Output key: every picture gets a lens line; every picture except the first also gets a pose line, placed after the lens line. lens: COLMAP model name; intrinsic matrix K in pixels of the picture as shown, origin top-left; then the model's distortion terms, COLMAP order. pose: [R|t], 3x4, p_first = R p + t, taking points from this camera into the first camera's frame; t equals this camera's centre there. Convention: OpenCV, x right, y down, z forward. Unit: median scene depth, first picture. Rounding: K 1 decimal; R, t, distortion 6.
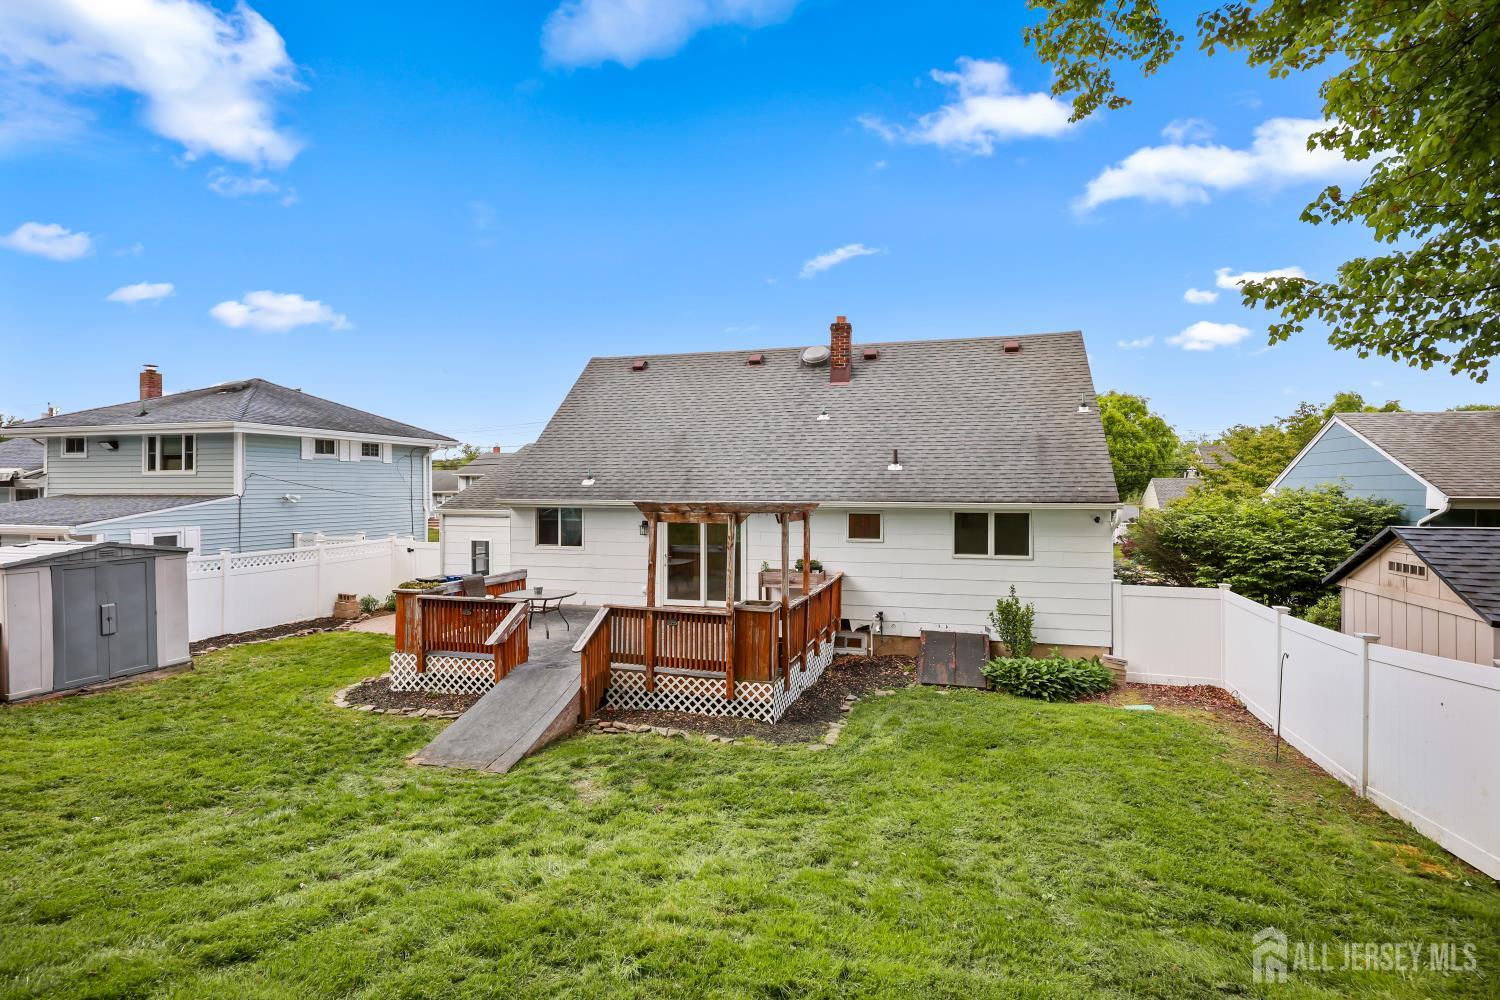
lens RADIAL K [[754.8, 0, 746.3], [0, 754.8, 505.3], [0, 0, 1]] dist [-0.000133, -0.000343]
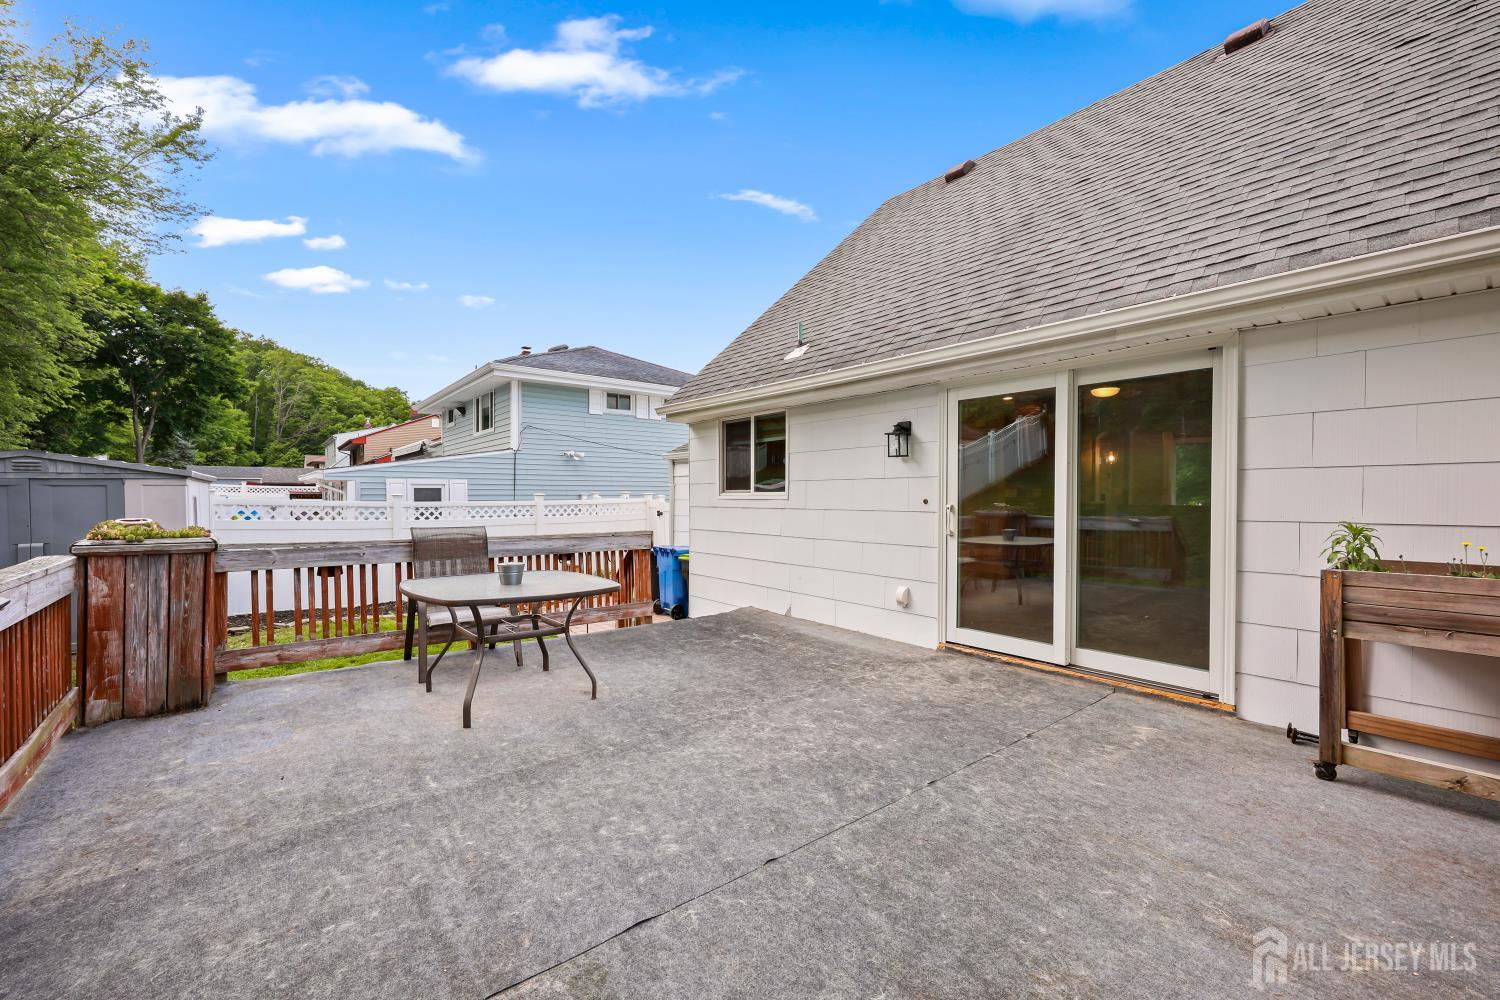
lens RADIAL K [[608.3, 0, 748.6], [0, 608.3, 502.3], [0, 0, 1]] dist [0.002456, 0.000331]
pose [[0.818562, 0.006933, -0.574376, -0.020408], [-0.014628, 0.999854, -0.008778, 0.080264], [0.574232, 0.015587, 0.818544, 0.833932]]
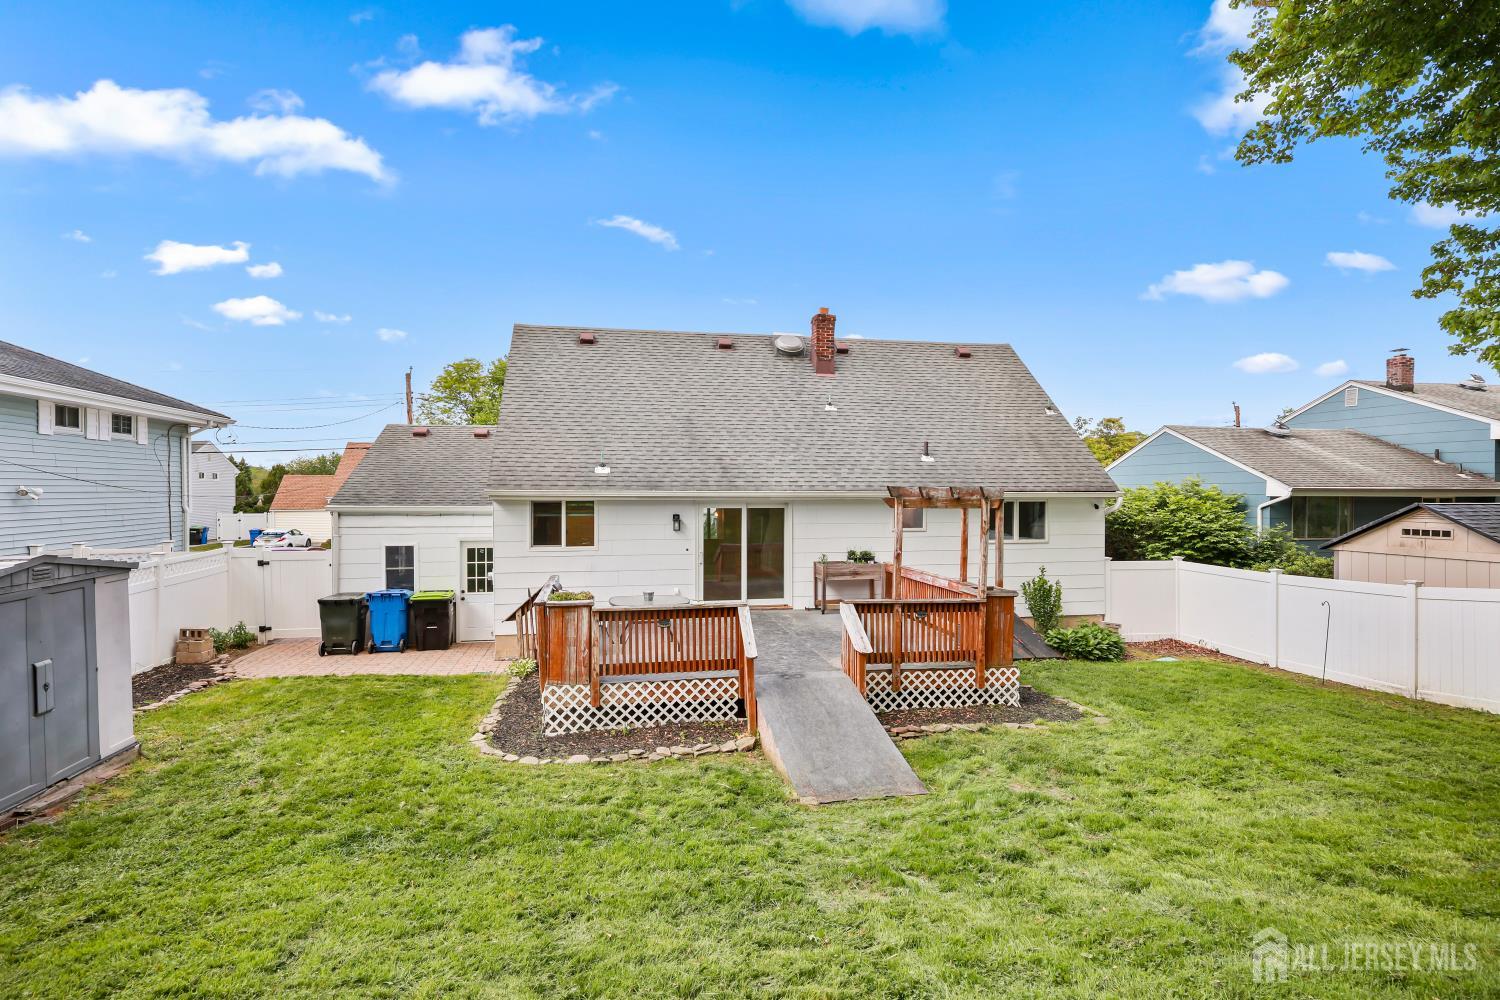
lens RADIAL K [[768.2, 0, 747.5], [0, 768.2, 510.0], [0, 0, 1]] dist [0.001547, 0.000492]
pose [[0.886780, -0.010345, 0.462076, -0.572720], [0.009464, 0.999946, 0.004224, 0.014480], [-0.462095, 0.000628, 0.886830, 0.194867]]
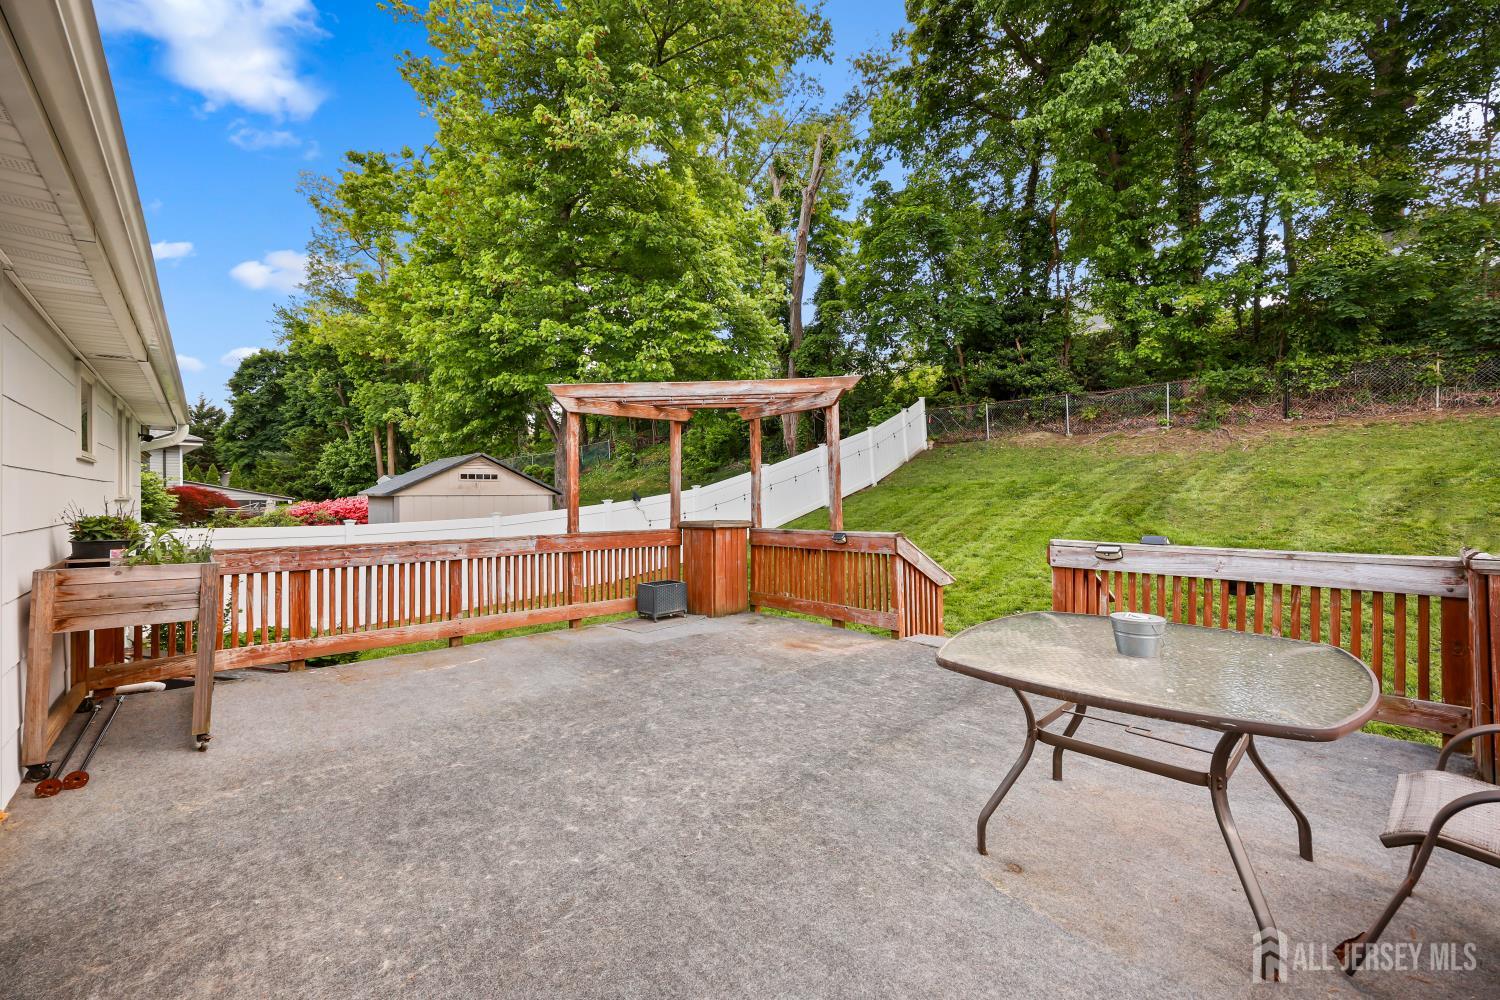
lens RADIAL K [[602.1, 0, 749.4], [0, 602.1, 495.4], [0, 0, 1]] dist [0.002231, 0.000575]
pose [[-0.849851, 0.007525, 0.526969, -0.263046], [0.020443, 0.999616, 0.018693, 0.071904], [-0.526626, 0.026659, -0.849679, 1.176057]]
